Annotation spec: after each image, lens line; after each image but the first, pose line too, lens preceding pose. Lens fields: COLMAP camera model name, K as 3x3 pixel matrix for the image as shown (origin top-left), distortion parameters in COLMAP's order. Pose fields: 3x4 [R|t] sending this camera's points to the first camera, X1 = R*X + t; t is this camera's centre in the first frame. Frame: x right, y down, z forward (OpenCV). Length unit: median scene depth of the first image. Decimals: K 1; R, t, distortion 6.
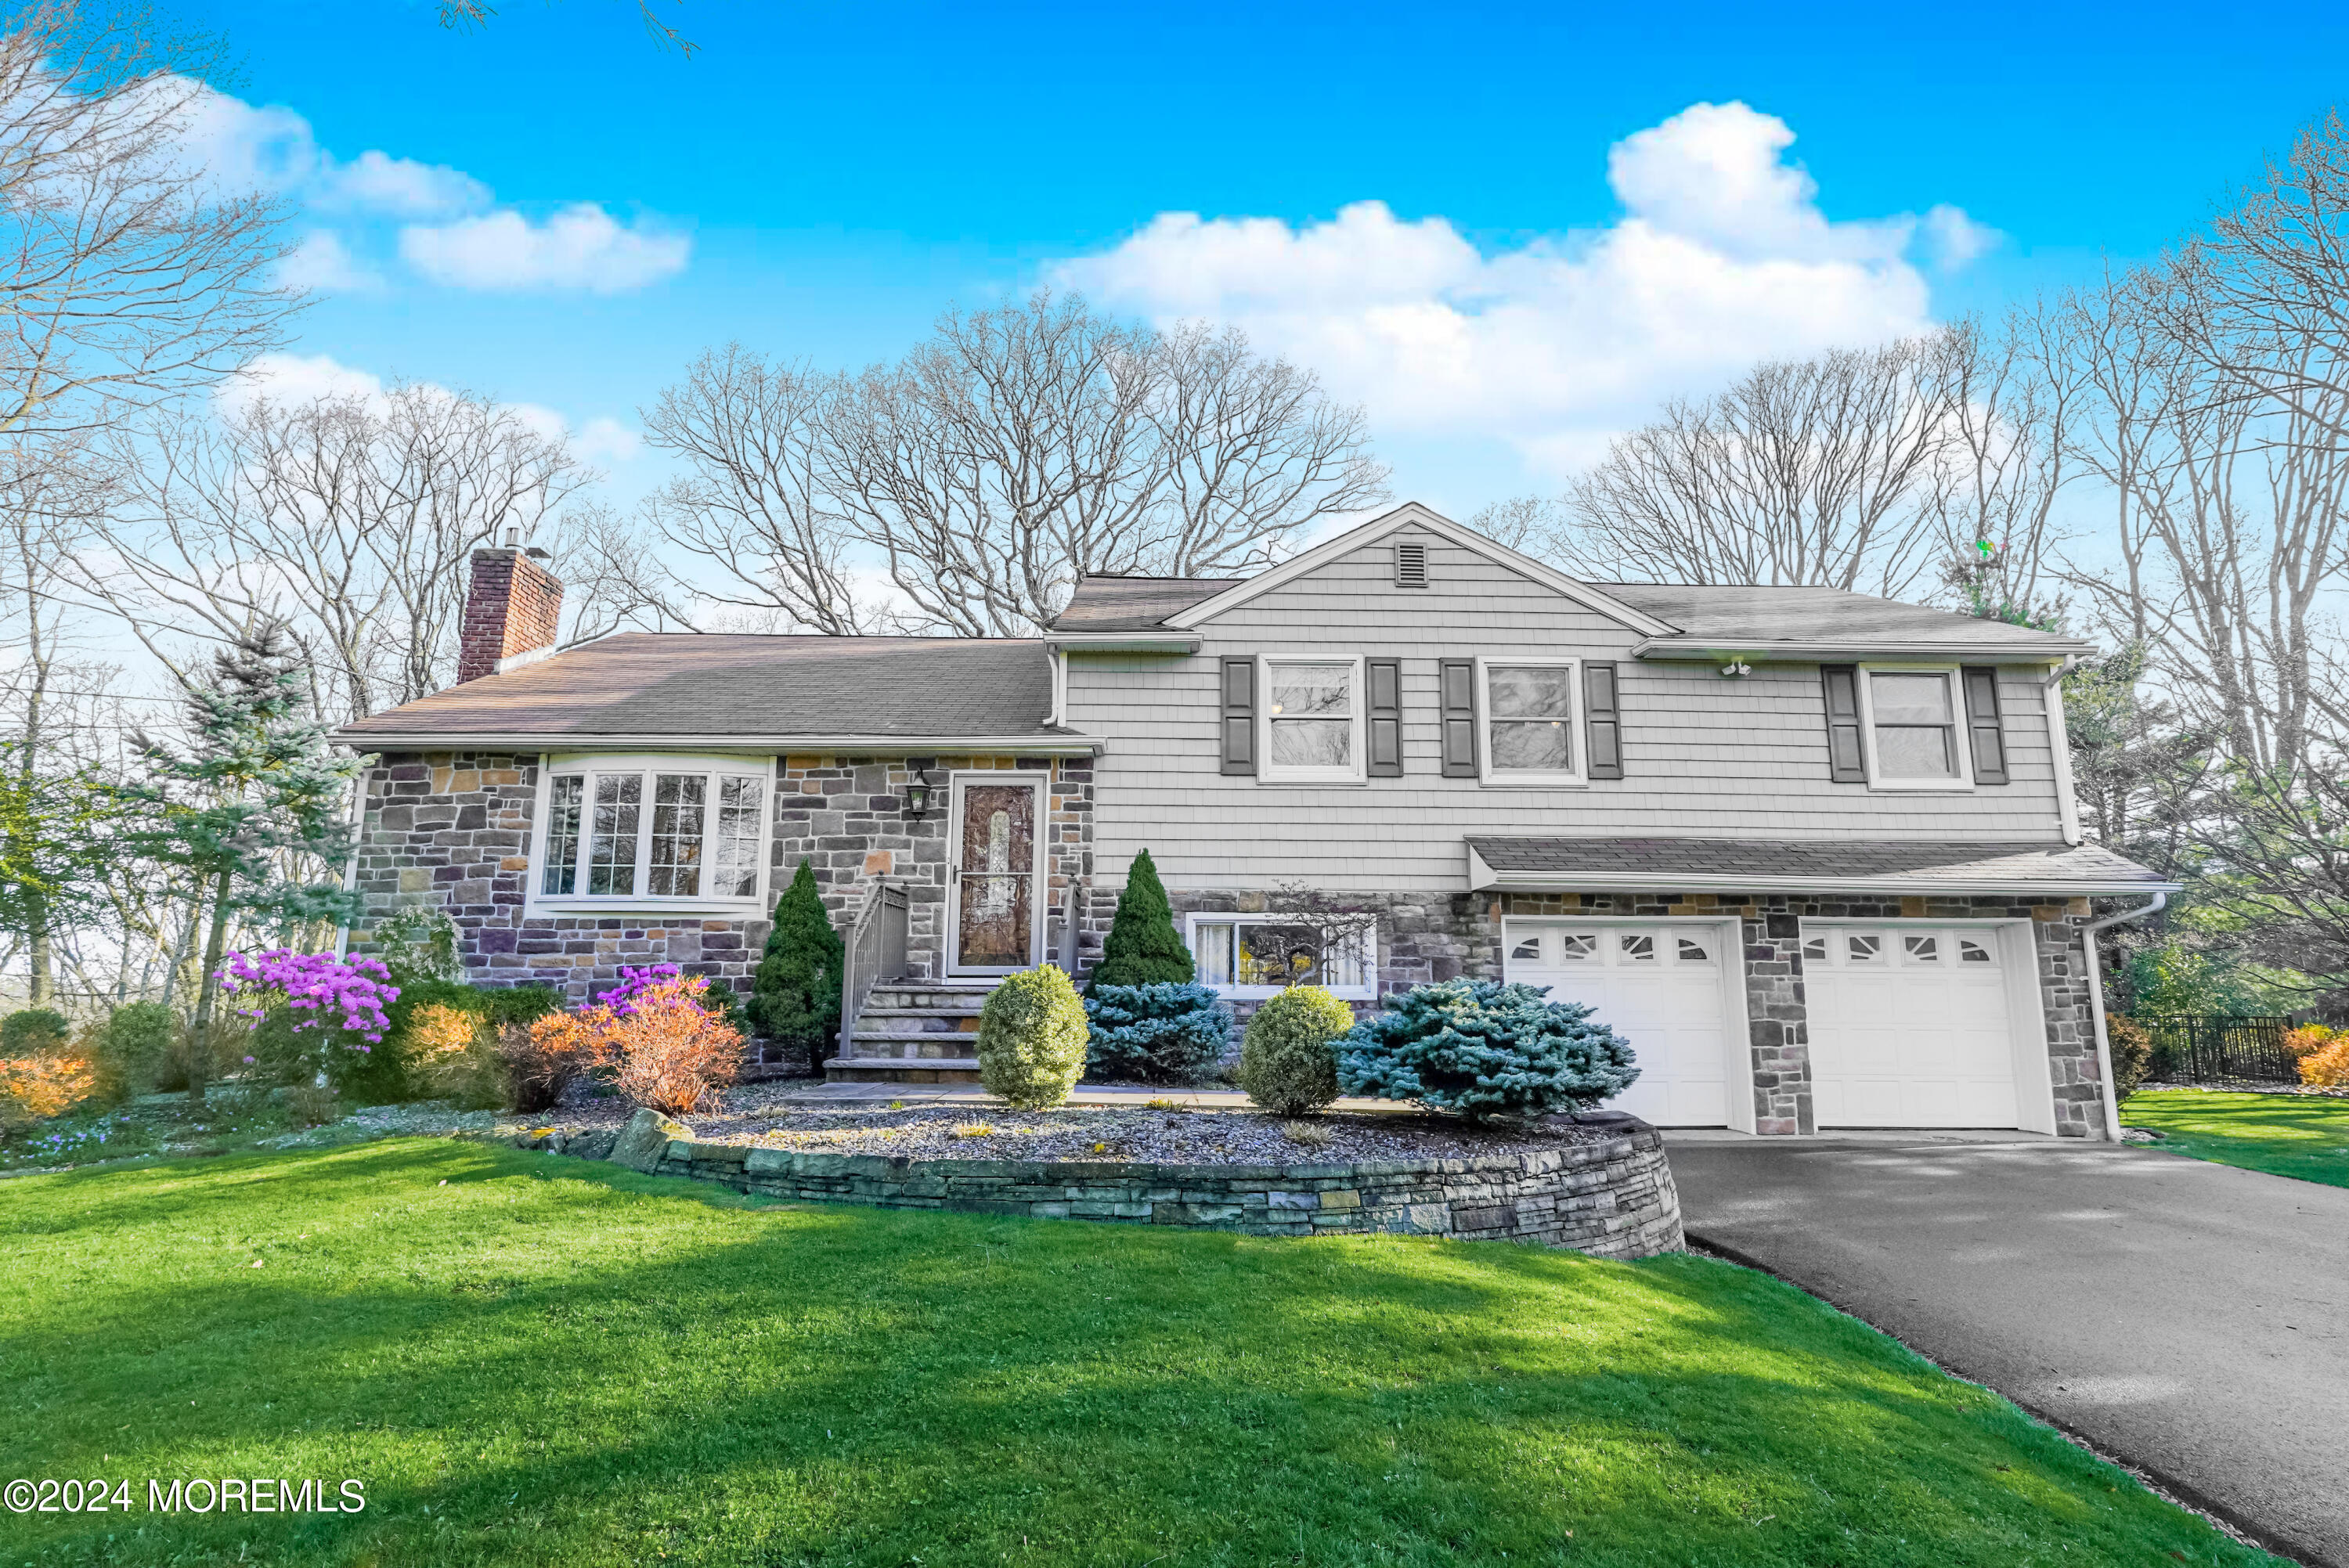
lens RADIAL K [[1072.8, 0, 1174.5], [0, 1072.8, 784.0], [0, 0, 1]] dist [-0.009548, 0.000791]
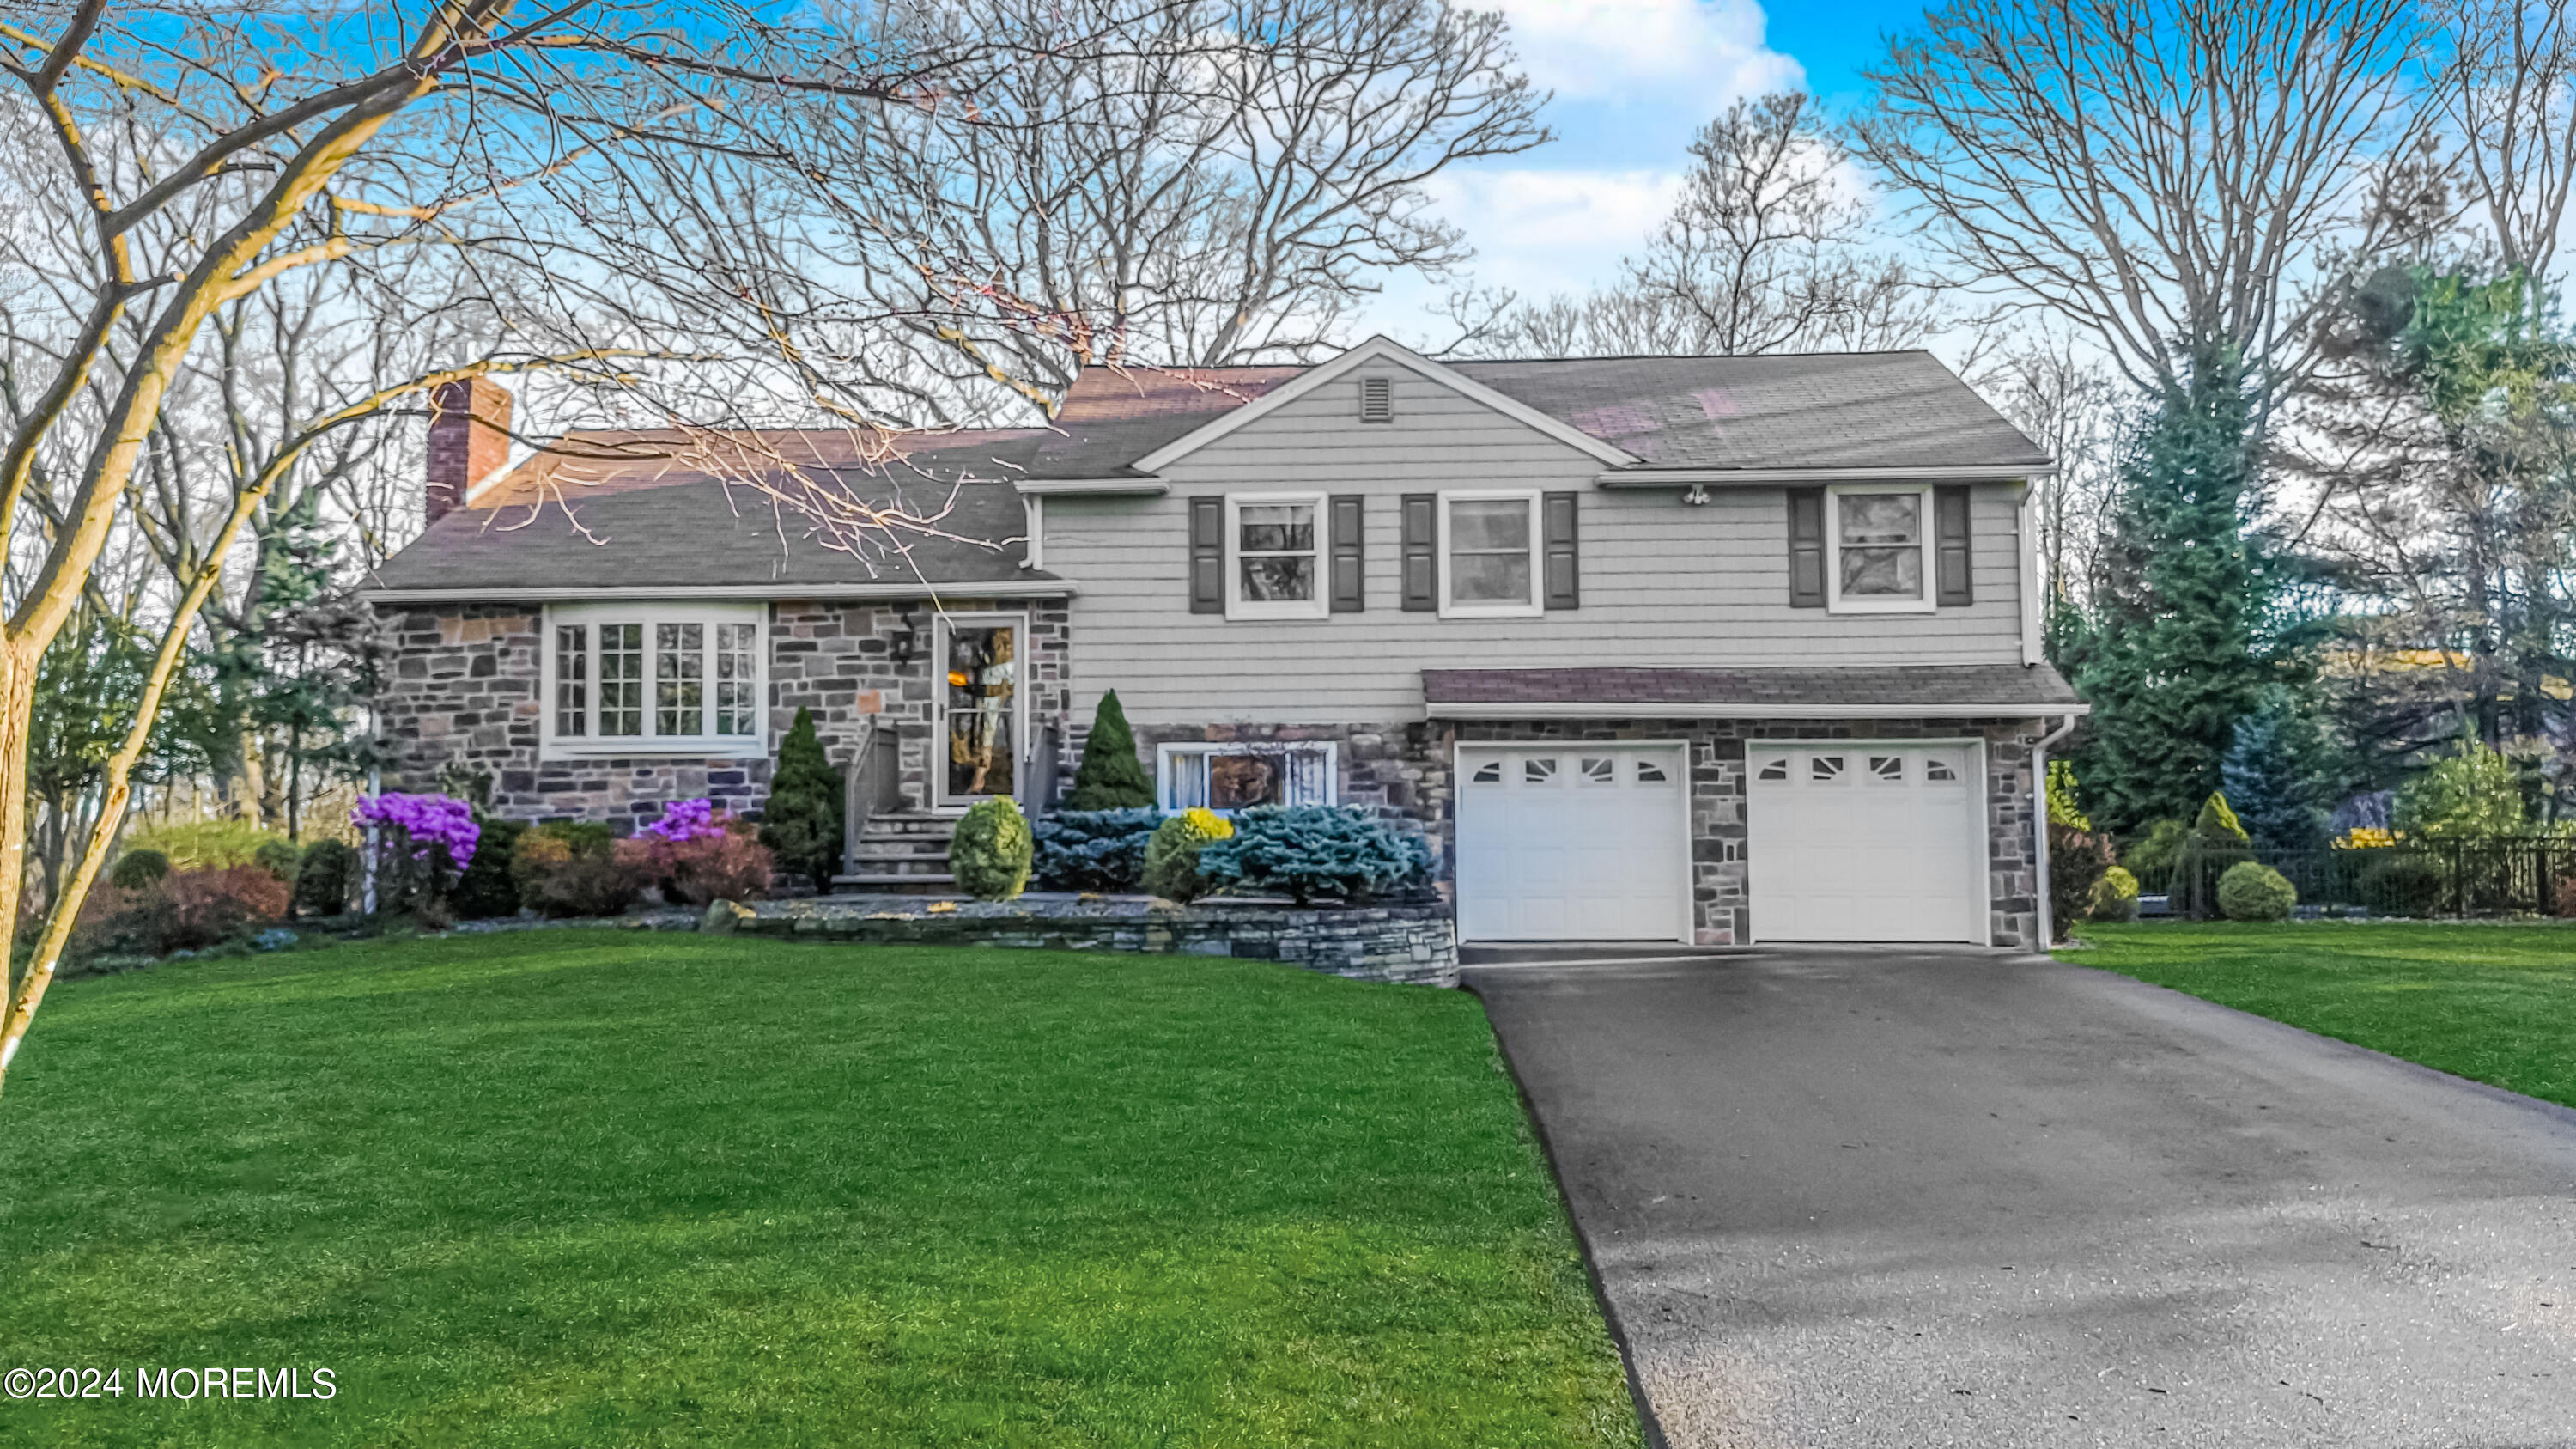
lens RADIAL K [[1922.4, 0, 1284.6], [0, 1922.4, 654.0], [0, 0, 1]] dist [0.060595, -0.004729]
pose [[0.998511, -0.017103, -0.051803, 0.235081], [0.022009, 0.995170, 0.095668, -0.147726], [0.049917, -0.096665, 0.994064, -0.875641]]
